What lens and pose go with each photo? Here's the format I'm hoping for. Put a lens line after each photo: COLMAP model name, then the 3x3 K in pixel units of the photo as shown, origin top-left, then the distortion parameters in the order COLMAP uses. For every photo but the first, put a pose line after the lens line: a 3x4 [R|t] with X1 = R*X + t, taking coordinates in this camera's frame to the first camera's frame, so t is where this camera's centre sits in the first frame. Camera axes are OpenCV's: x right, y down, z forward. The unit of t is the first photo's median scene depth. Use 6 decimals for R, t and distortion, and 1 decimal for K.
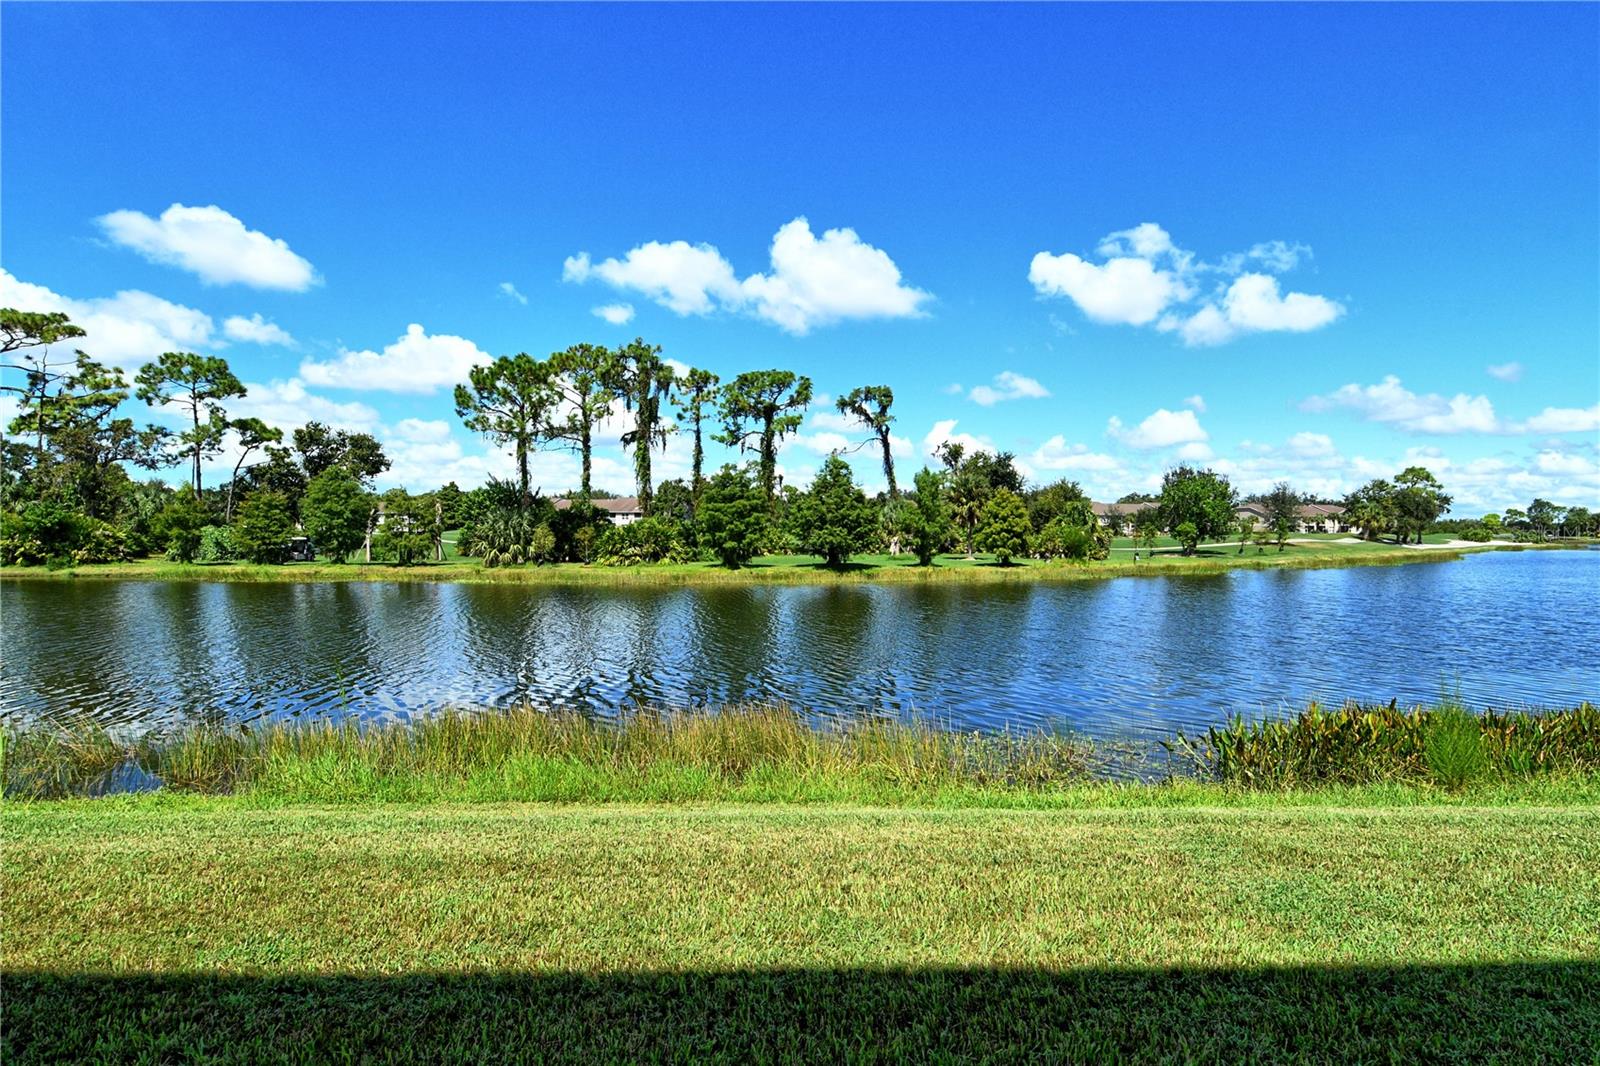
lens RADIAL K [[873.6, 0, 797.1], [0, 873.6, 548.1], [0, 0, 1]] dist [0.048031, -0.041712]
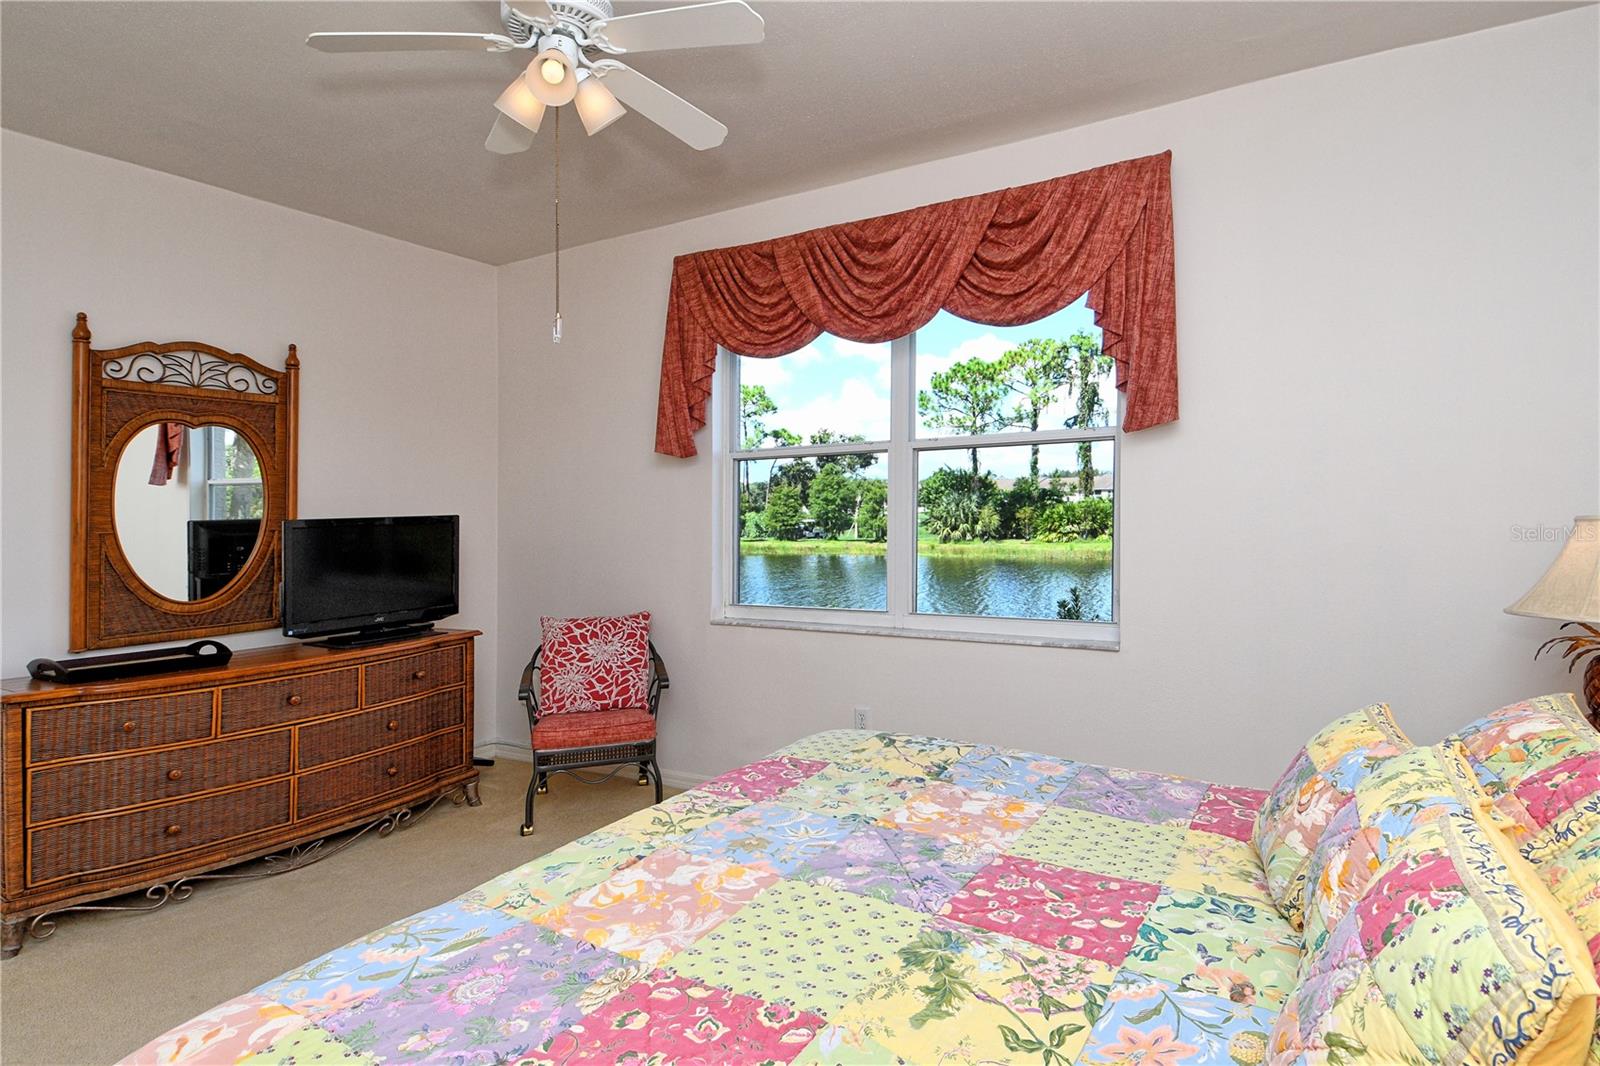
lens RADIAL K [[873.6, 0, 799.7], [0, 873.6, 534.7], [0, 0, 1]] dist [0.048031, -0.041712]
pose [[0.848093, -0.004033, -0.529833, 0.094692], [0.009568, 0.999925, 0.007704, -0.000304], [0.529762, -0.011603, 0.848067, -0.086176]]
